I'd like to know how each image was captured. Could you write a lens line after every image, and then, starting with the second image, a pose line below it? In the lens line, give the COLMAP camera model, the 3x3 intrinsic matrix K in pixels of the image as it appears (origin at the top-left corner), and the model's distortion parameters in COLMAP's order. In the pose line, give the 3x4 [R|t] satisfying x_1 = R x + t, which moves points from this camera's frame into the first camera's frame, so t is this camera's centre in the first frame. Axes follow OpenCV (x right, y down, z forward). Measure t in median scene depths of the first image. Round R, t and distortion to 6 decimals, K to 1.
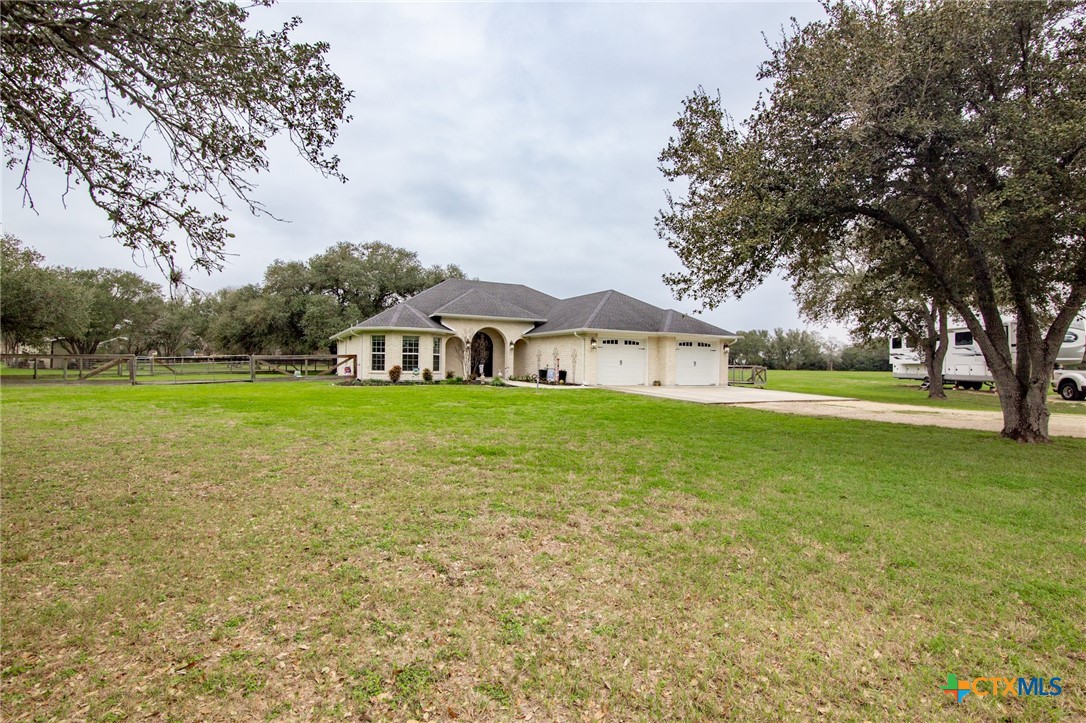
lens RADIAL K [[504.5, 0, 546.1], [0, 504.5, 360.7], [0, 0, 1]] dist [-0.001713, 0.001287]
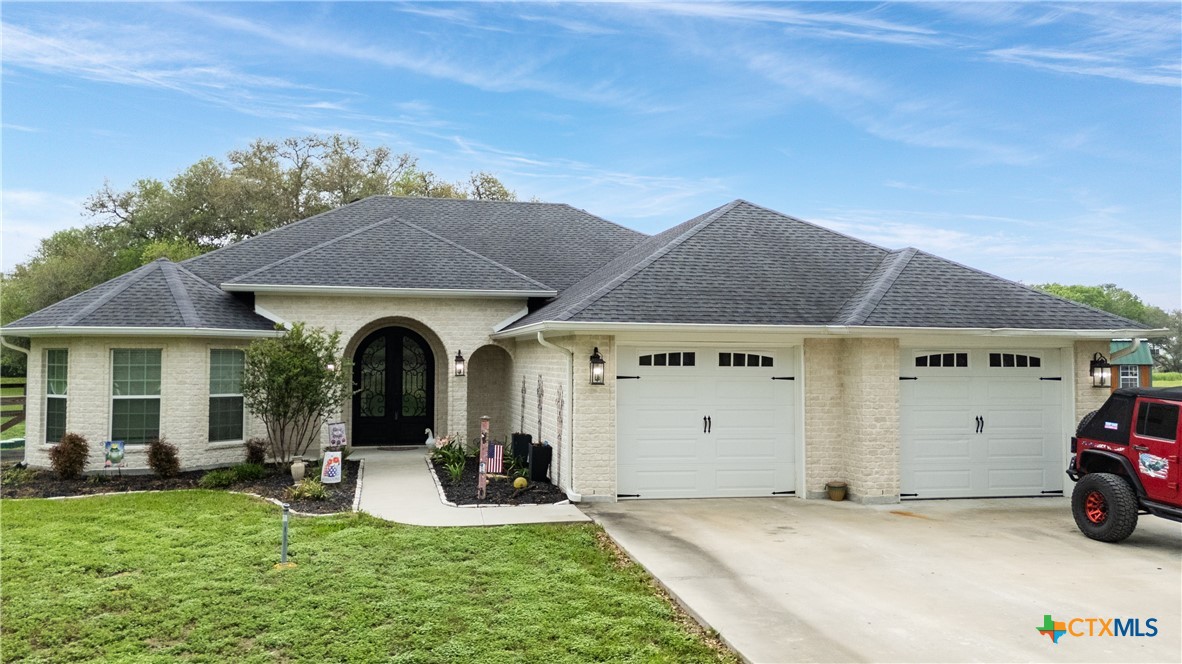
lens RADIAL K [[959.9, 0, 579.8], [0, 959.9, 323.8], [0, 0, 1]] dist [0.036029, 0.001001]
pose [[0.965059, -0.021363, -0.261159, 0.221341], [0.011626, 0.999180, -0.038771, -0.035294], [0.261773, 0.034380, 0.964517, 0.385548]]
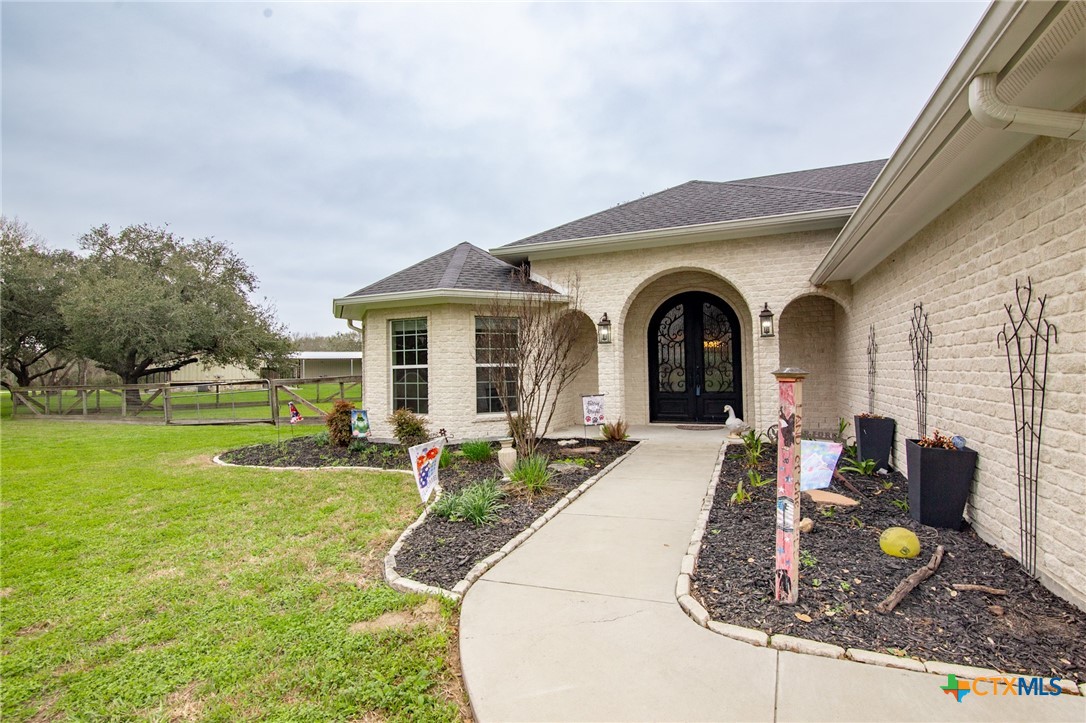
lens RADIAL K [[504.5, 0, 536.8], [0, 504.5, 363.7], [0, 0, 1]] dist [-0.001713, 0.001287]
pose [[0.645338, -0.039130, -0.762894, 0.066850], [0.028928, 0.999223, -0.026781, -0.003586], [0.763349, -0.004786, 0.645969, 0.805484]]
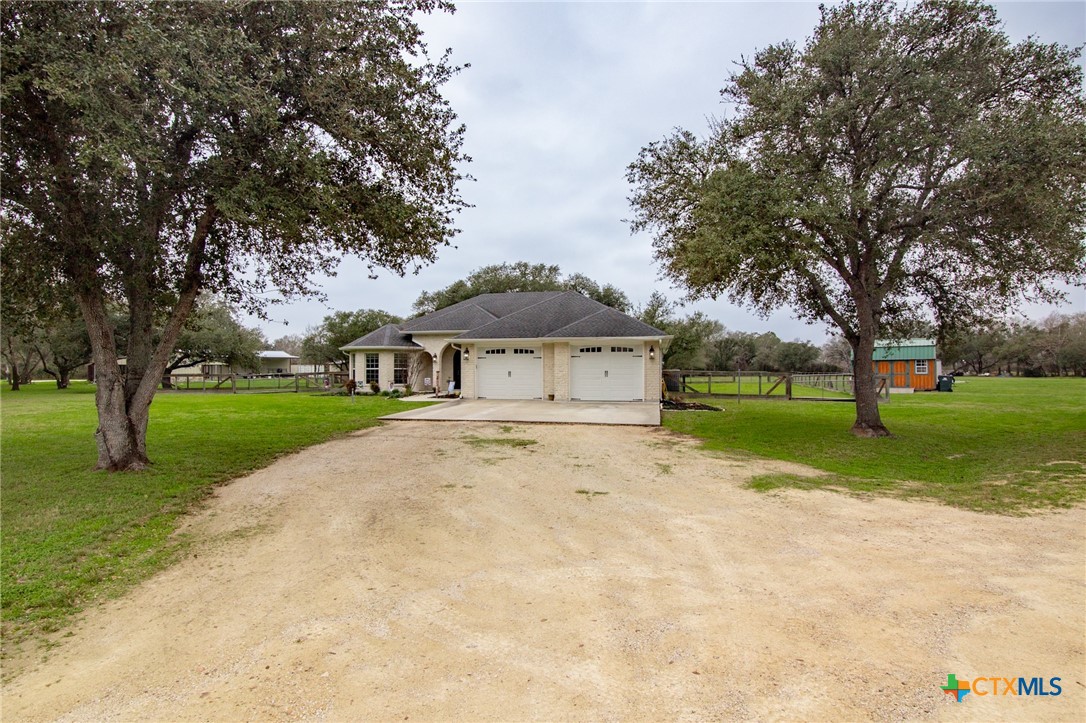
lens RADIAL K [[504.5, 0, 539.9], [0, 504.5, 368.5], [0, 0, 1]] dist [-0.001713, 0.001287]
pose [[0.794601, -0.021006, -0.606768, 0.716070], [0.016664, 0.999779, -0.012788, 0.006472], [0.606903, 0.000050, 0.794776, 0.301119]]
